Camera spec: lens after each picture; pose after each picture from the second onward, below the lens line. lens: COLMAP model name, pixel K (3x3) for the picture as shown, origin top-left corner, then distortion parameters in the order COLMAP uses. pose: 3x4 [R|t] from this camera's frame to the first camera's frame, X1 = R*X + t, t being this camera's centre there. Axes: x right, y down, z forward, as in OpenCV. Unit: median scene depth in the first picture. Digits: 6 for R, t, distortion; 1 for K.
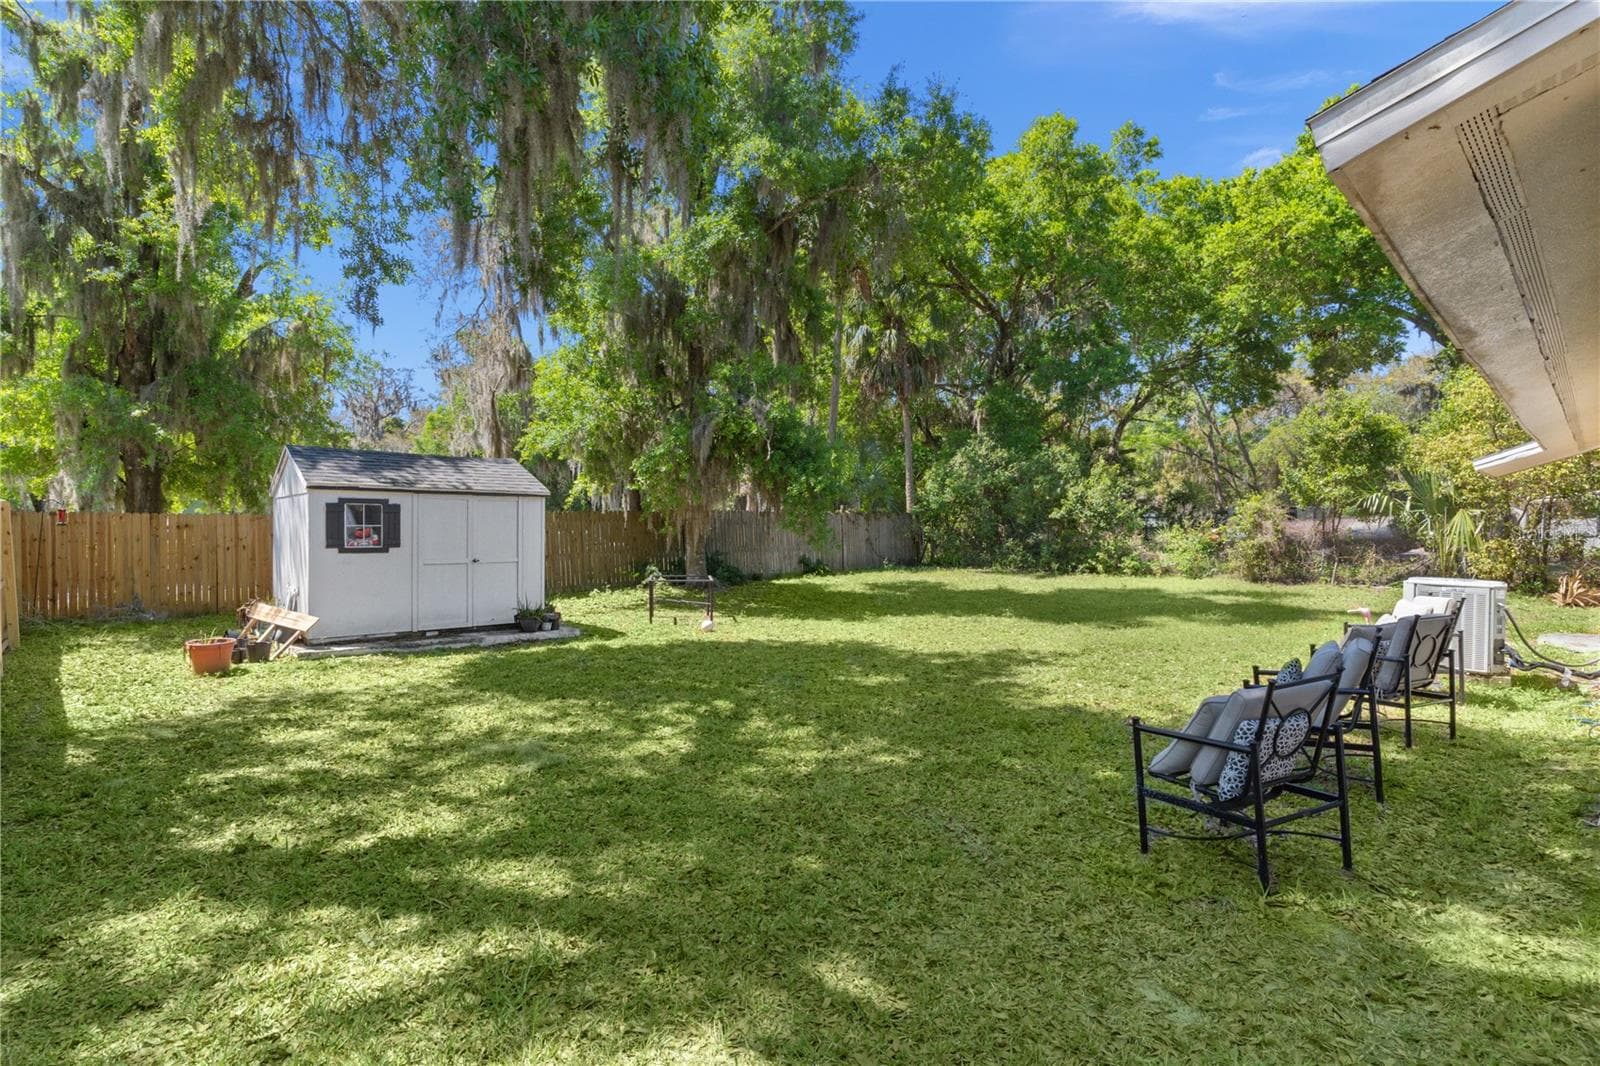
lens RADIAL K [[778.4, 0, 800.0], [0, 778.4, 533.0], [0, 0, 1]] dist [-0.000069, -0.000039]
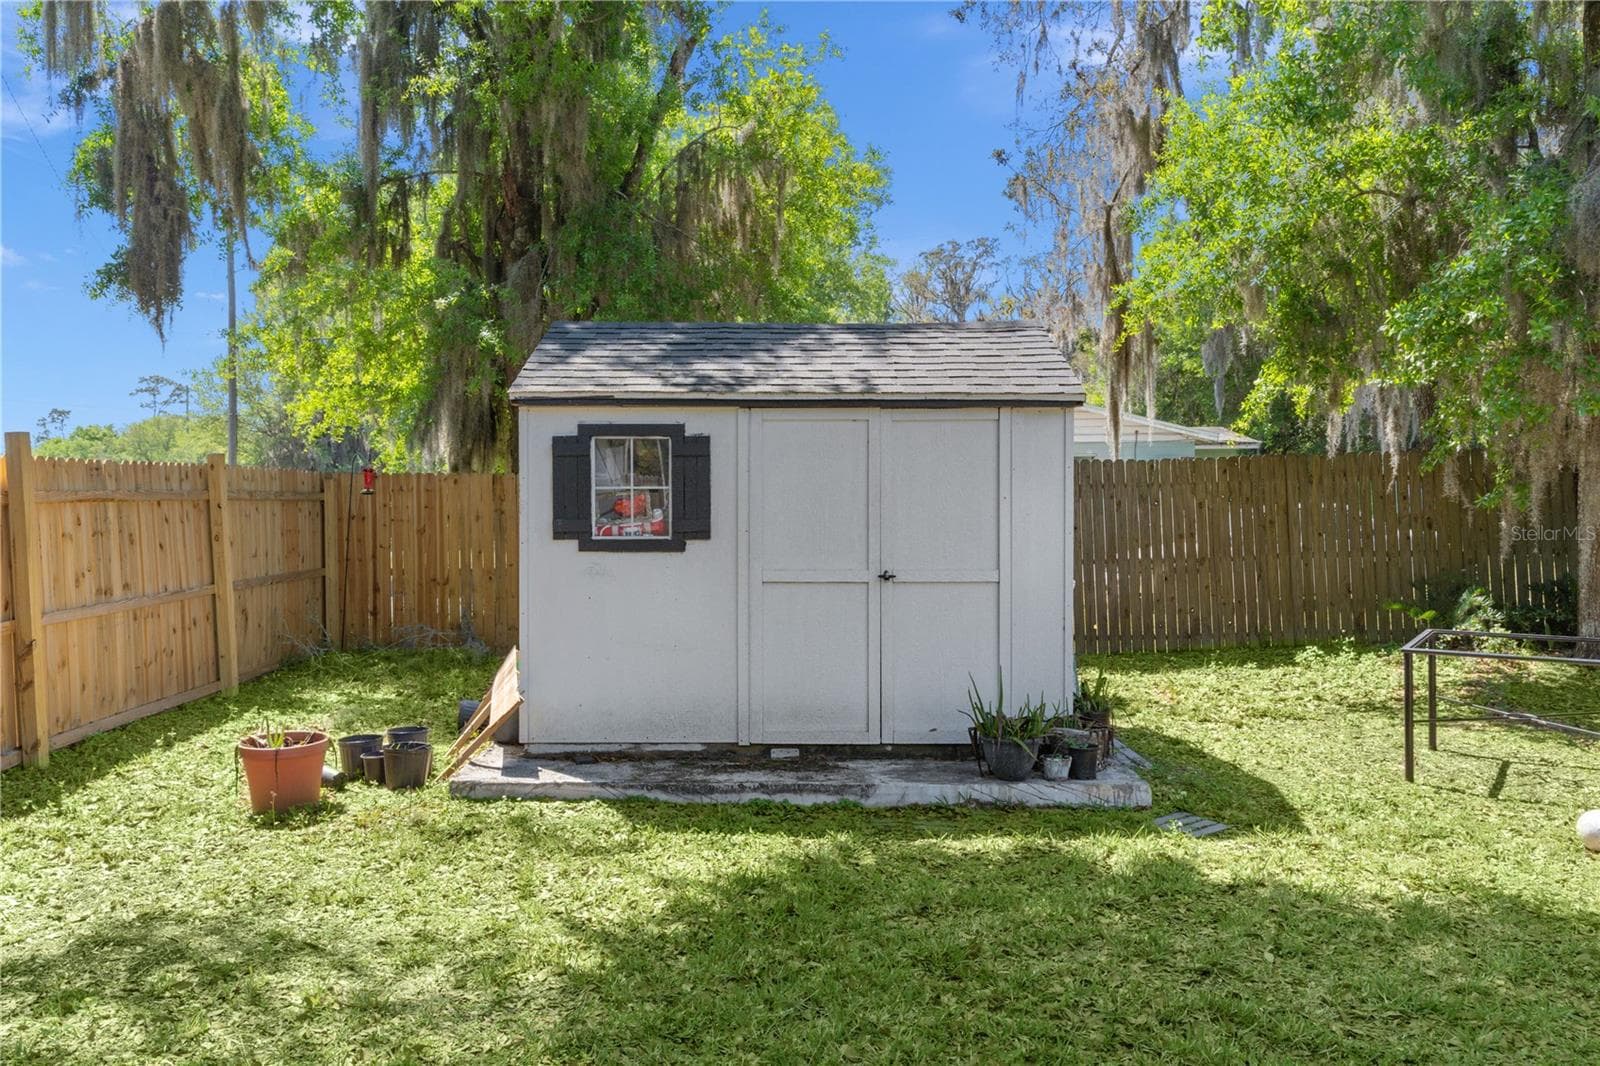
lens RADIAL K [[1248.0, 0, 800.1], [0, 1248.0, 513.2], [0, 0, 1]] dist [0.005542, 0.006661]
pose [[0.731791, 0.002150, -0.681525, -0.023068], [-0.000650, 0.999997, 0.002457, 0.002554], [0.681528, -0.001355, 0.731791, 0.506000]]
